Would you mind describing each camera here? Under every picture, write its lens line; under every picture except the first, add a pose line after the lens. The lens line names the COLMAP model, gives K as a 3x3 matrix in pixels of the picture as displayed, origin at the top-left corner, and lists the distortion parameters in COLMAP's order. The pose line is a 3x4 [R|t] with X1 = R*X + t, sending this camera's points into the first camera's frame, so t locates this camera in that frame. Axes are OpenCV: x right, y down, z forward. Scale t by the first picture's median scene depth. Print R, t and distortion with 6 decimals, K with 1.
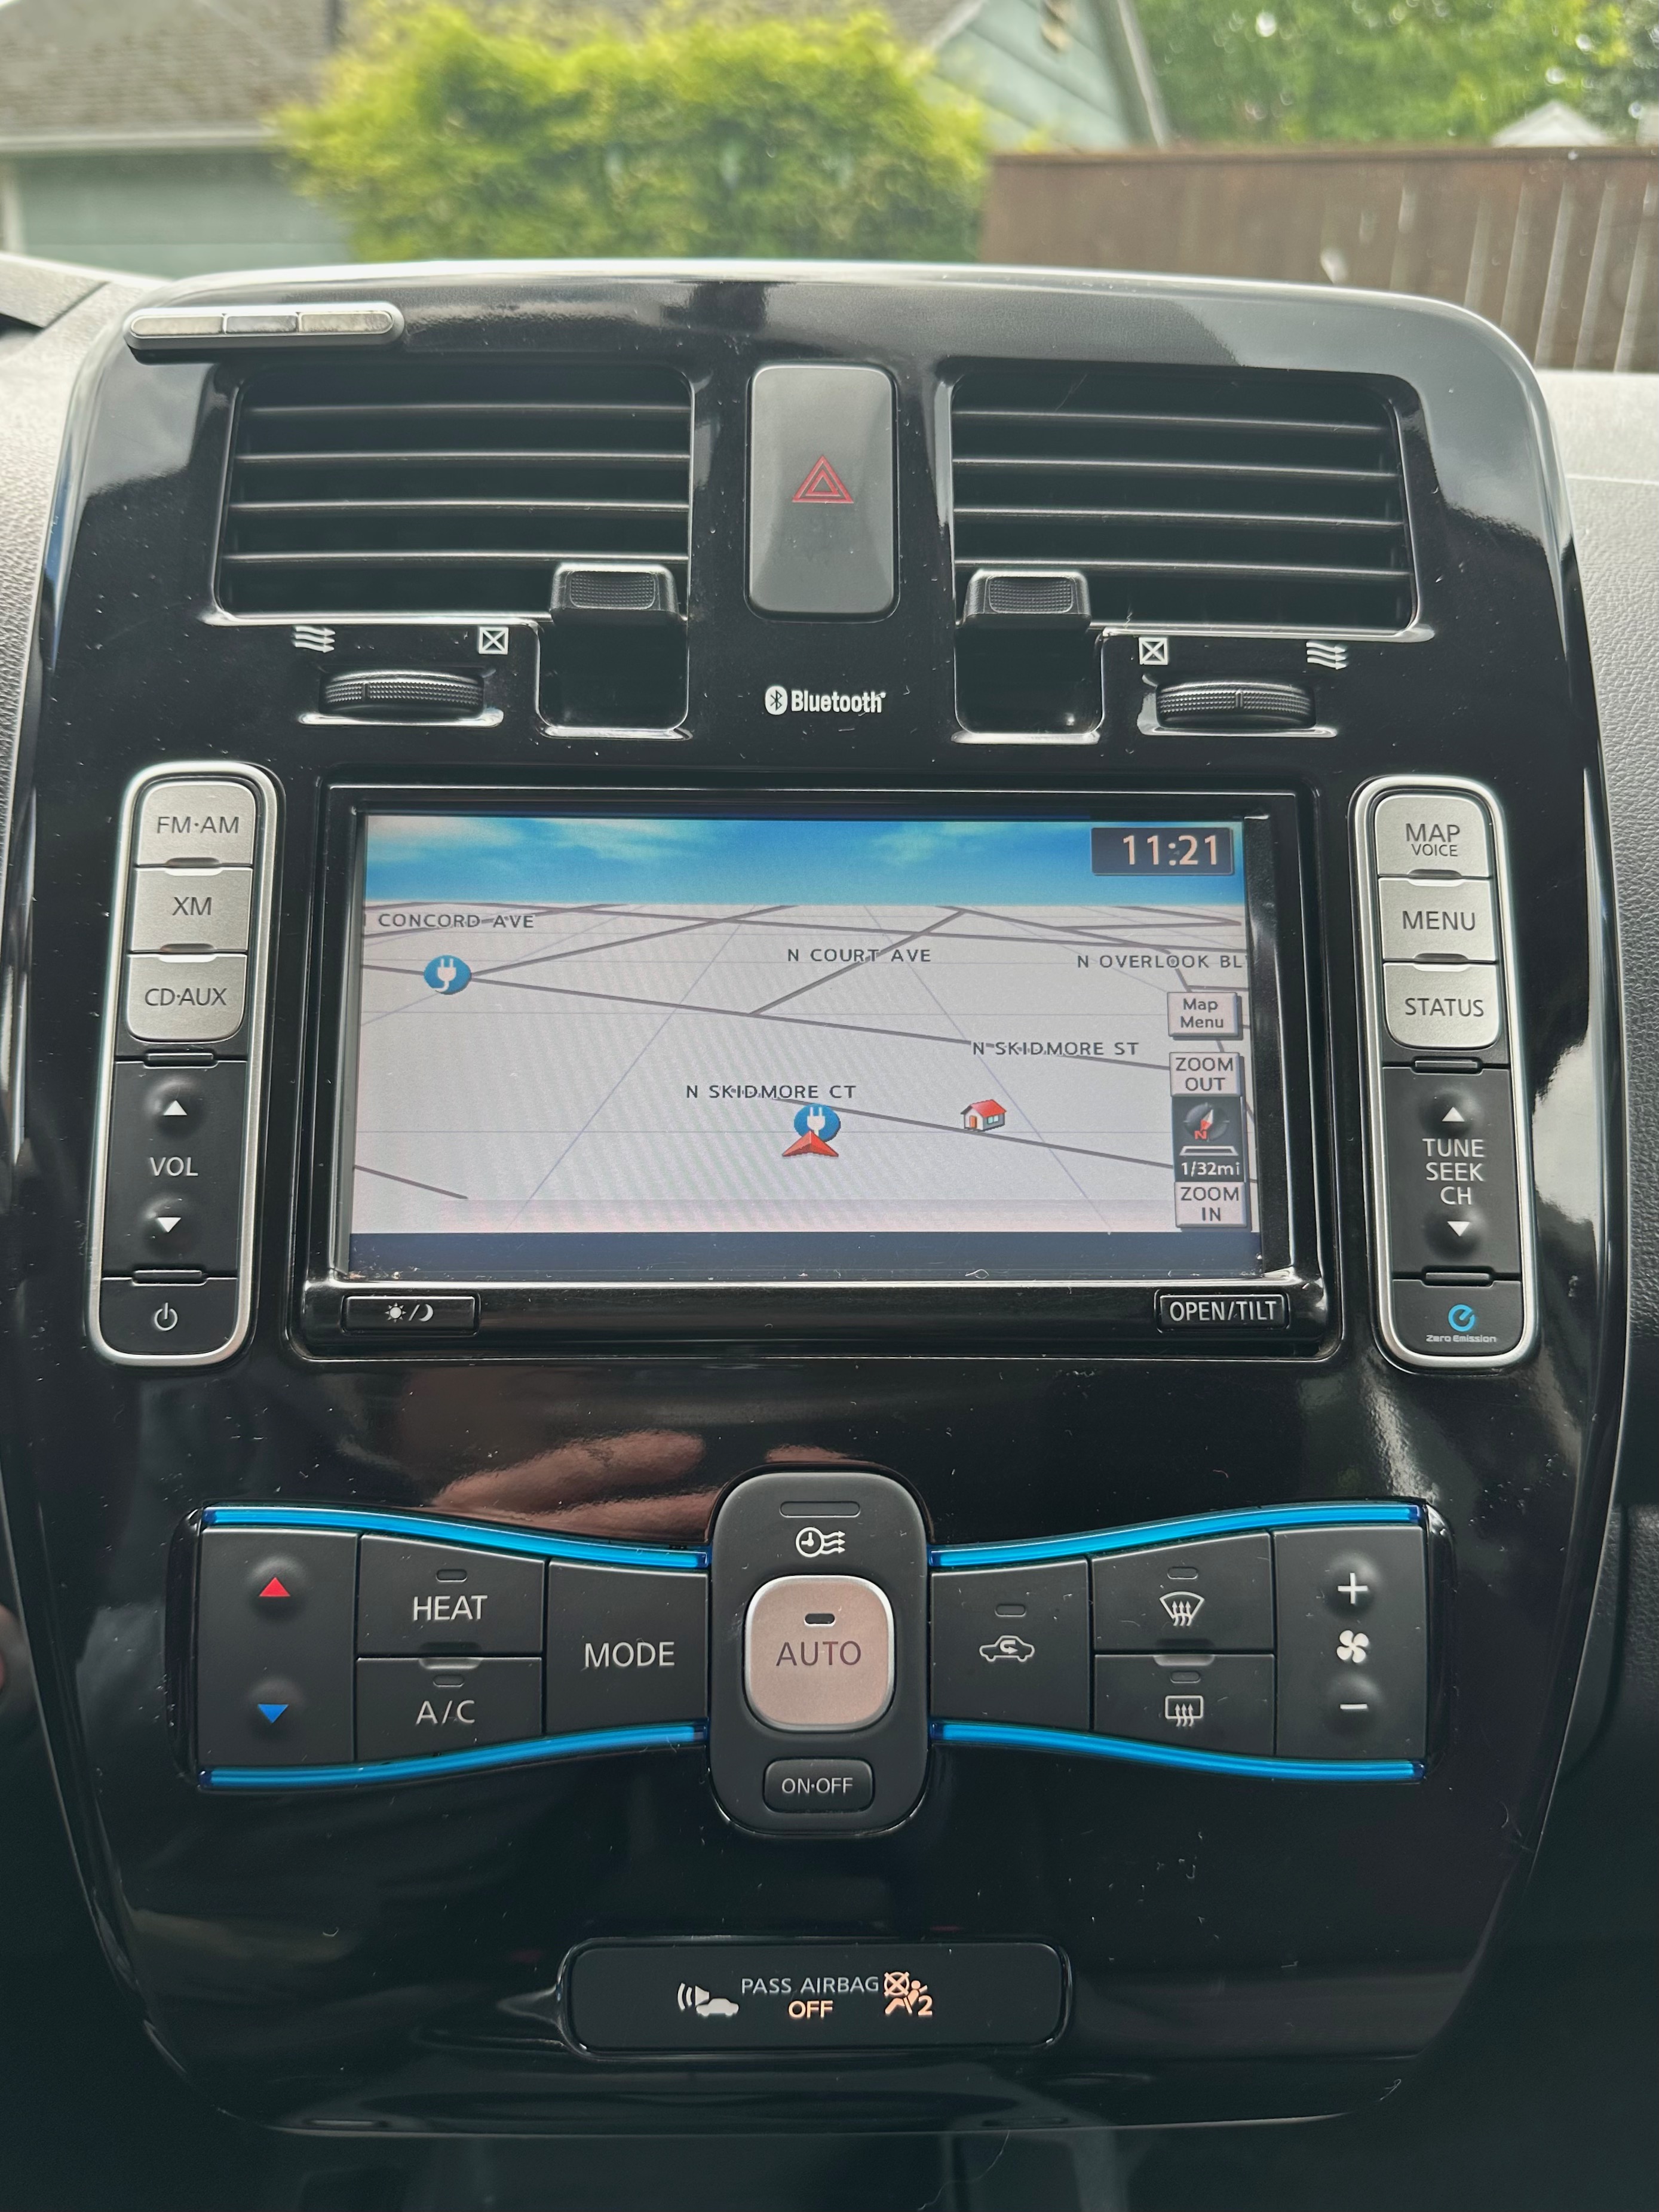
lens RADIAL K [[1736.3, 0, 829.5], [0, 1736.3, 1106.0], [0, 0, 1]] dist [-0.011333, -0.005329]
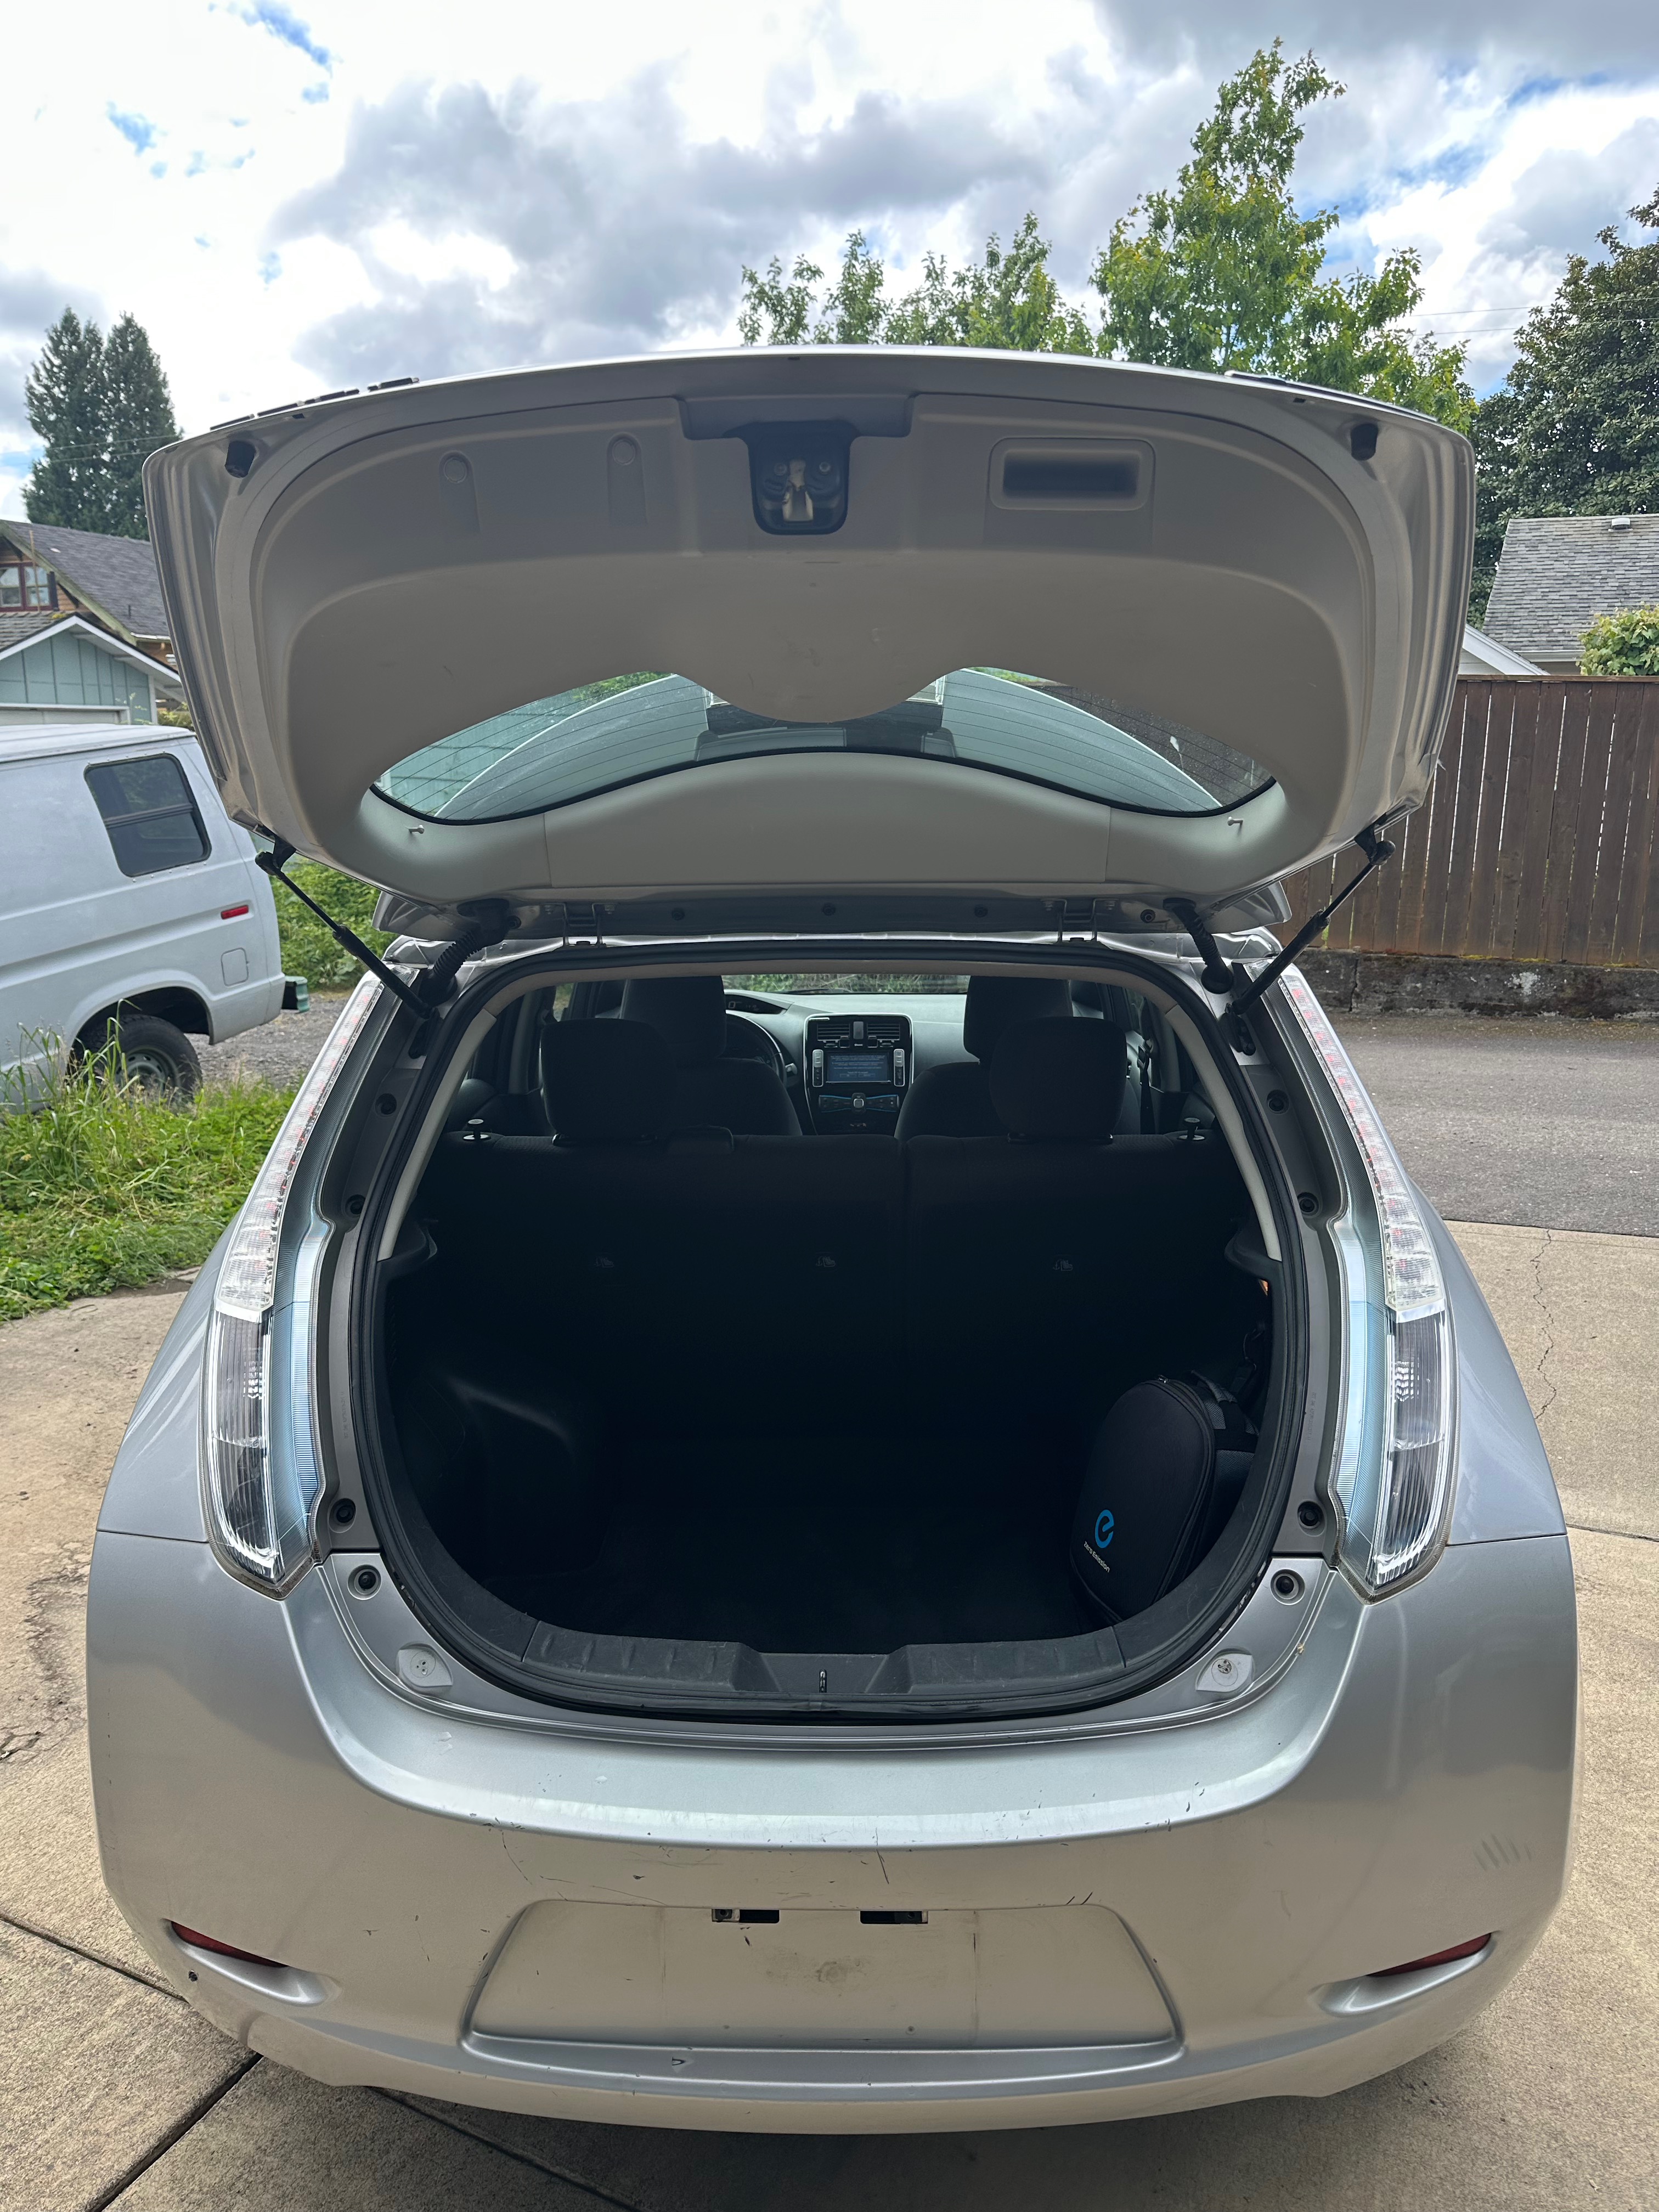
lens RADIAL K [[1556.9, 0, 825.3], [0, 1556.9, 1100.4], [0, 0, 1]] dist [0.005293, -0.004868]
pose [[0.998279, -0.016611, -0.056240, 0.017998], [0.008547, 0.990015, -0.140703, 0.084054], [0.058015, 0.139980, 0.988453, -0.482315]]
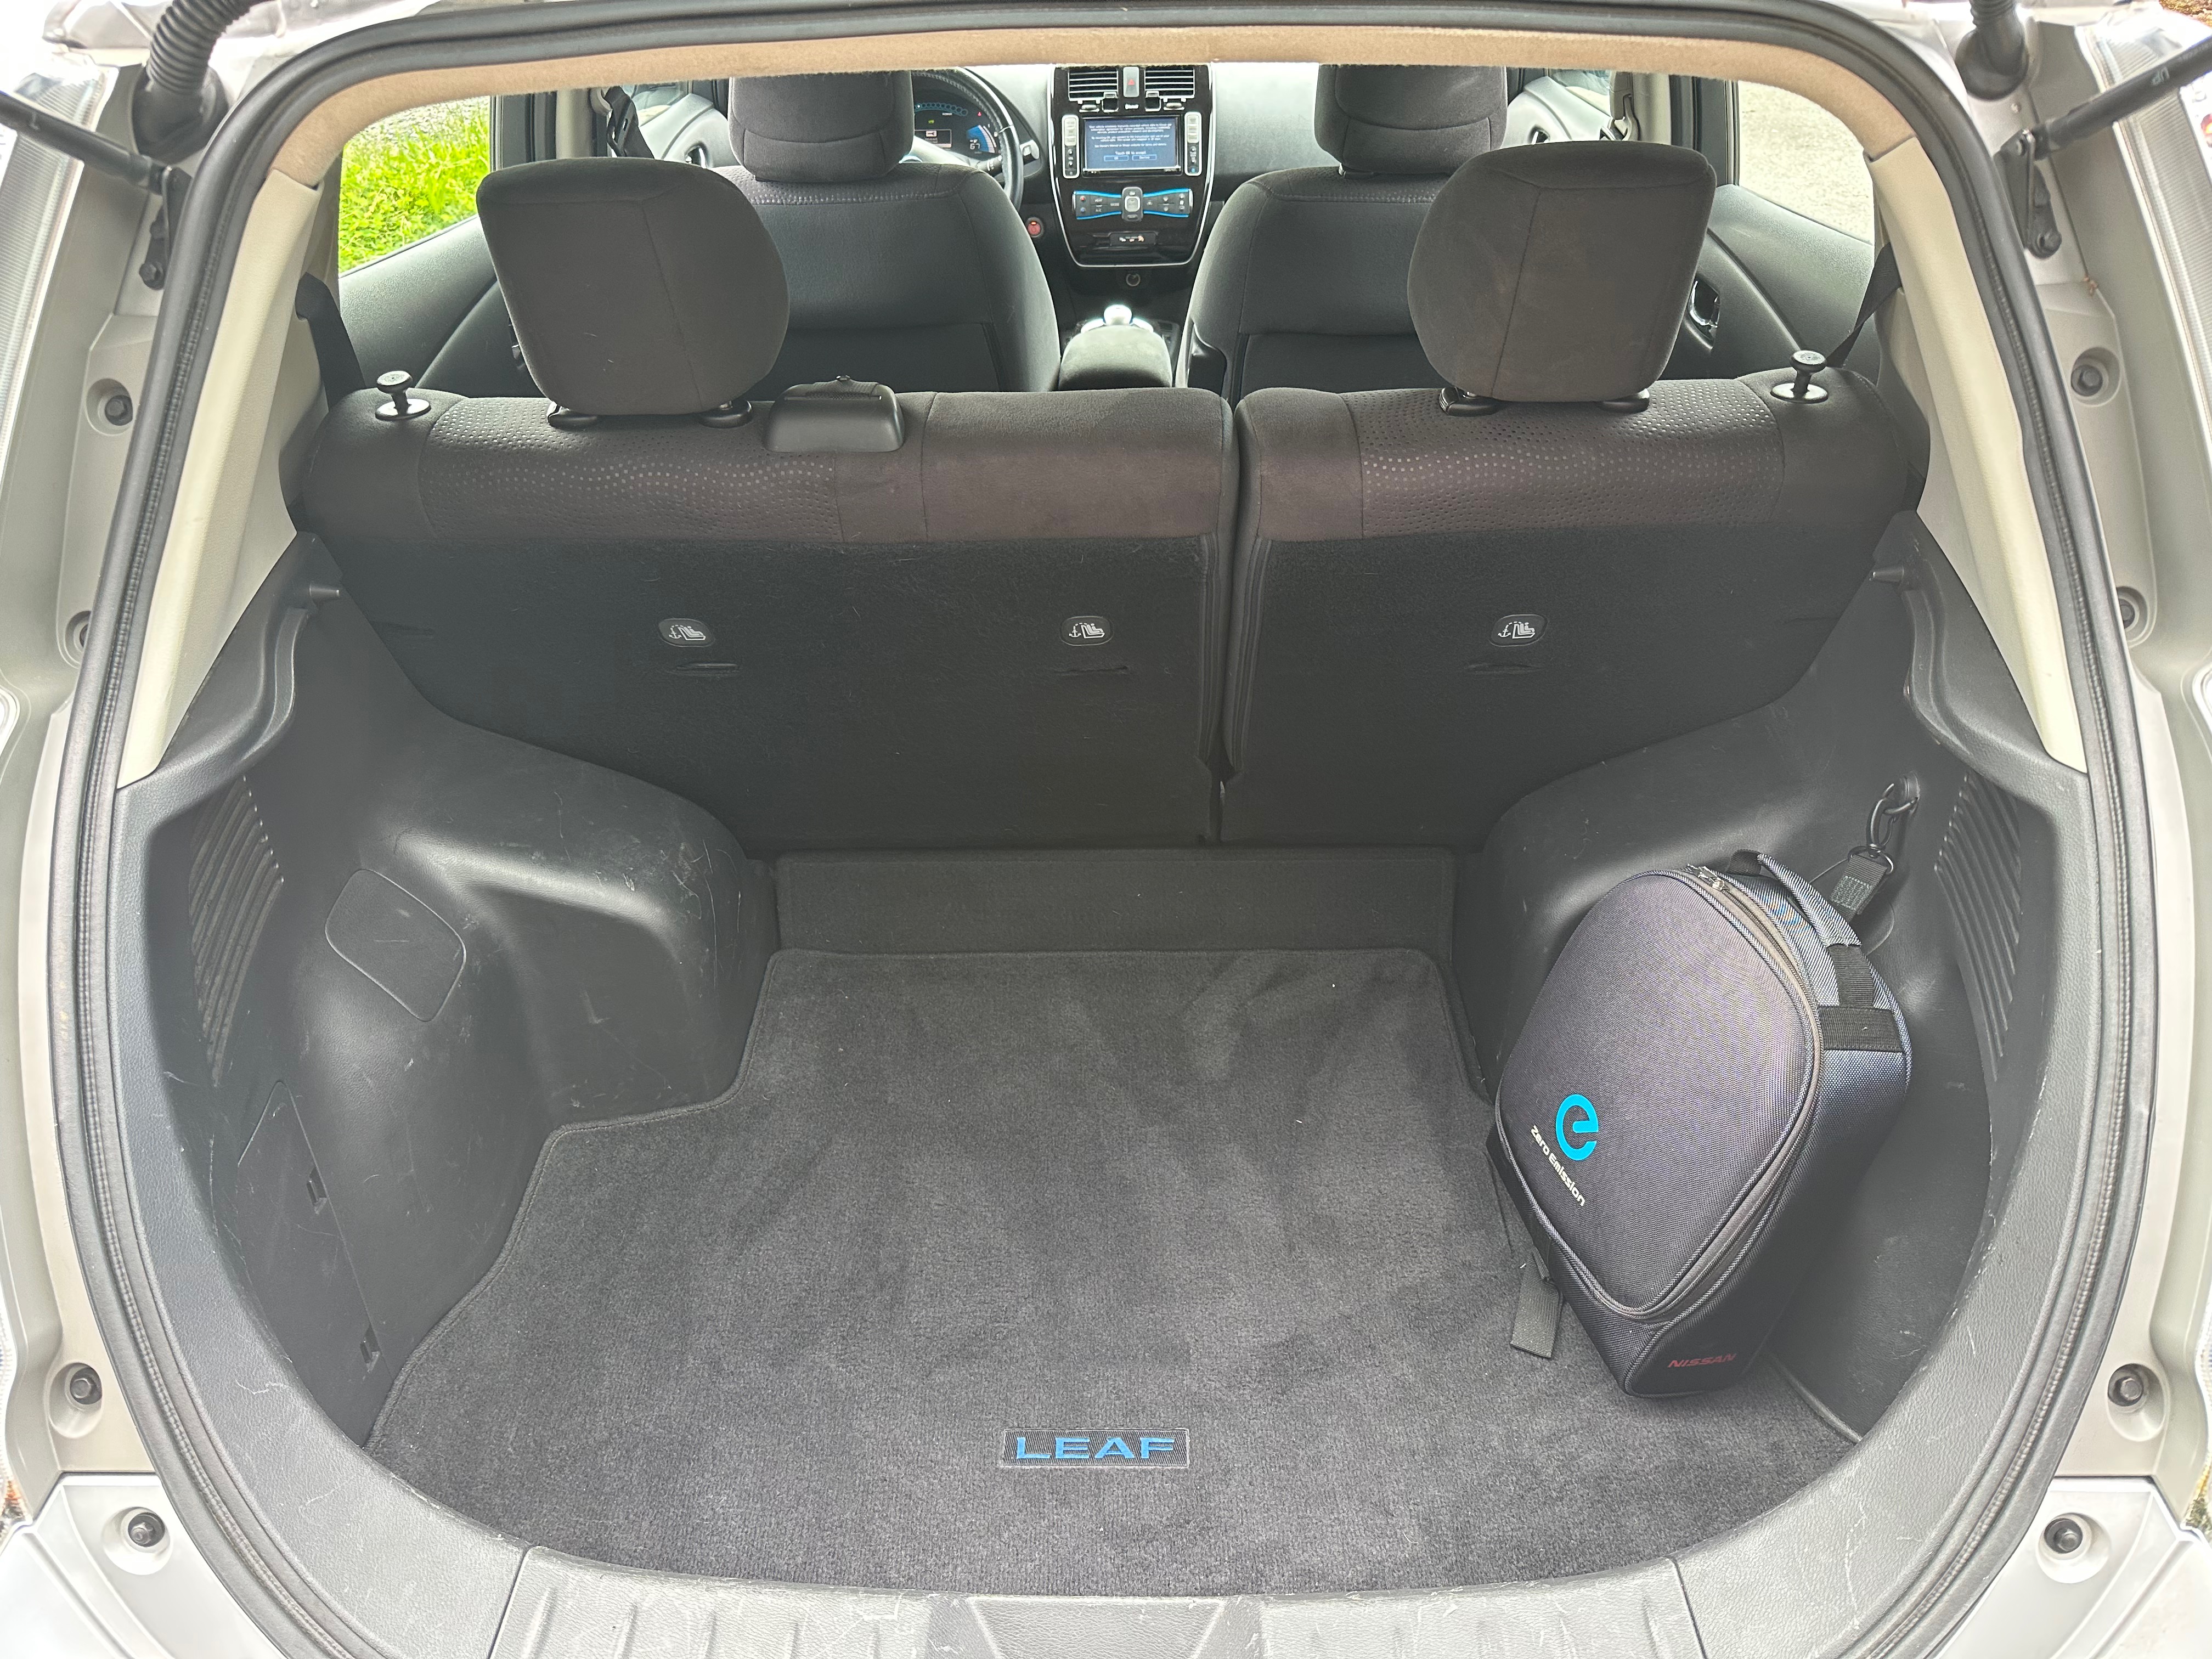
lens RADIAL K [[1556.9, 0, 1100.3], [0, 1556.9, 828.5], [0, 0, 1]] dist [0.005293, -0.004868]
pose [[0.998447, -0.007121, -0.055258, 0.011023], [0.022780, 0.957287, 0.288242, 0.044953], [0.050845, -0.289053, 0.955962, -0.342554]]
